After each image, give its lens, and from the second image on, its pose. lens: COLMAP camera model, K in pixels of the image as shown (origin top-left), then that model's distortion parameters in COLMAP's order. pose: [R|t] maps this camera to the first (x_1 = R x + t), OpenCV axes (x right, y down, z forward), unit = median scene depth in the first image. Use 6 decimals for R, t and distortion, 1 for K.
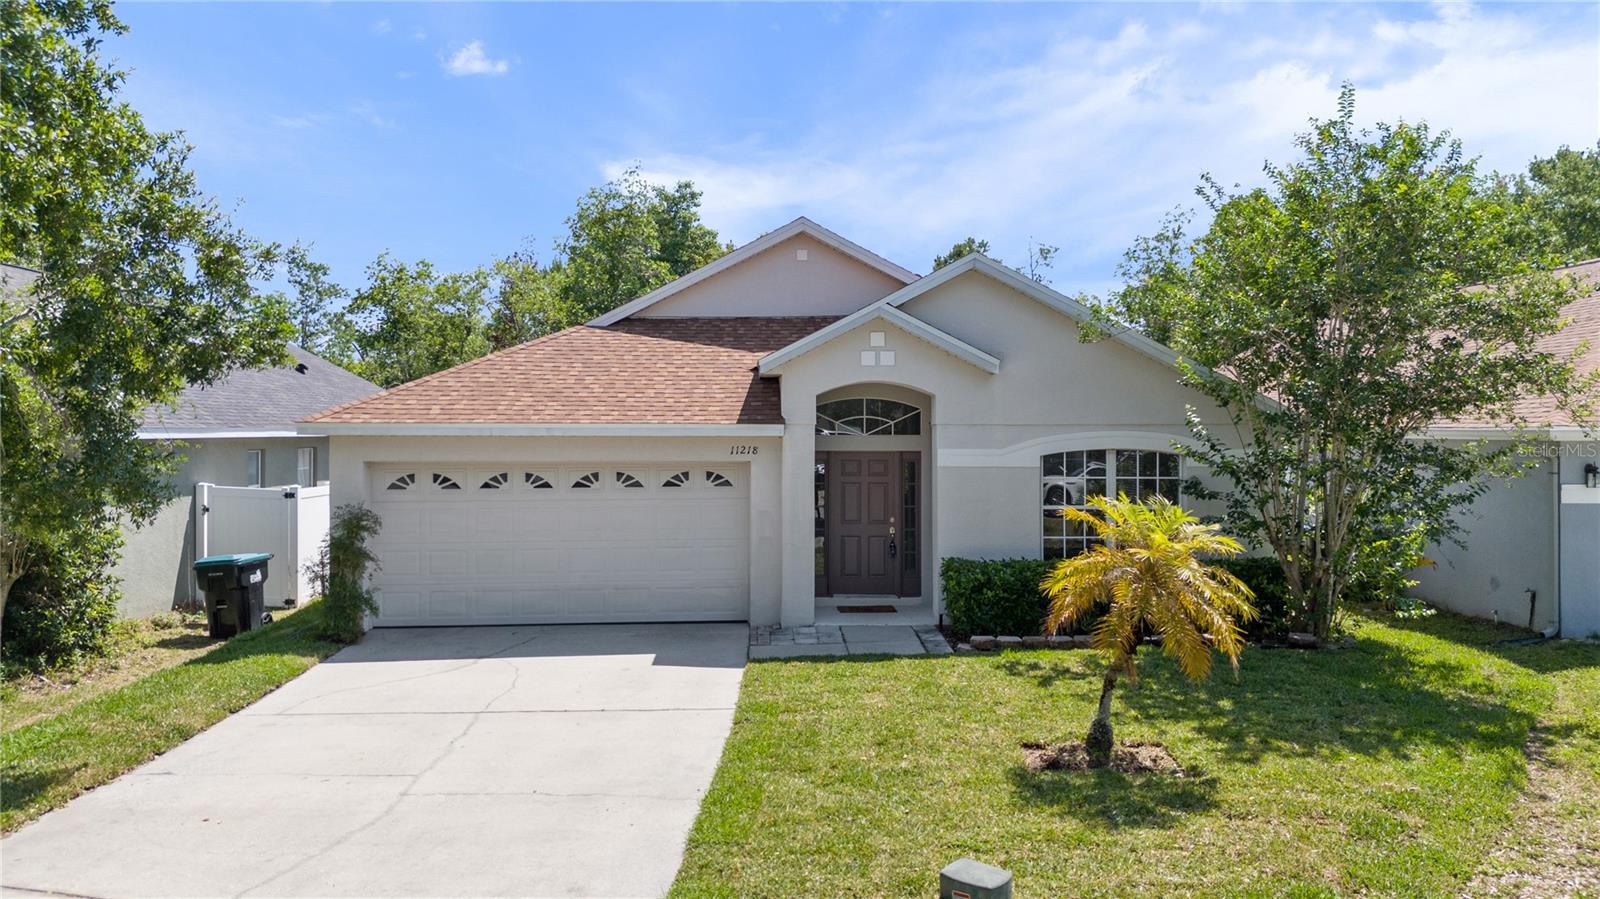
lens RADIAL K [[1155.8, 0, 800.0], [0, 1155.8, 449.5], [0, 0, 1]] dist [0.066927, -0.063348]
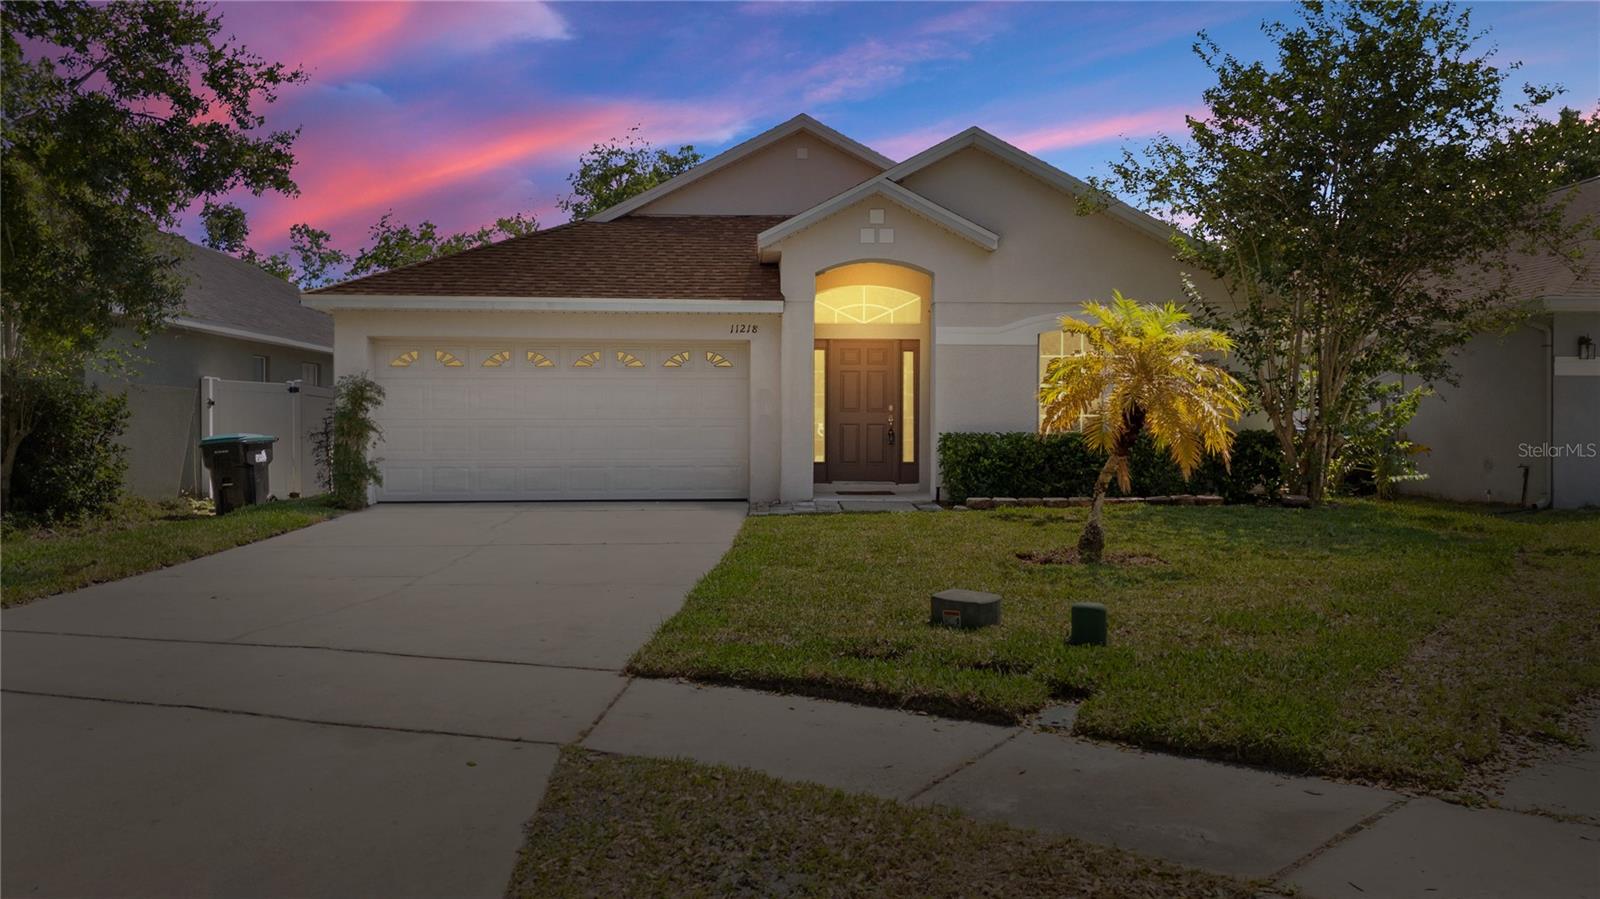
lens RADIAL K [[1156.1, 0, 801.1], [0, 1156.1, 518.4], [0, 0, 1]] dist [0.069792, -0.067311]
pose [[0.999994, 0.002052, -0.002831, 0.004880], [-0.002045, 0.999995, 0.002216, 0.167497], [0.002836, -0.002210, 0.999994, -0.010702]]
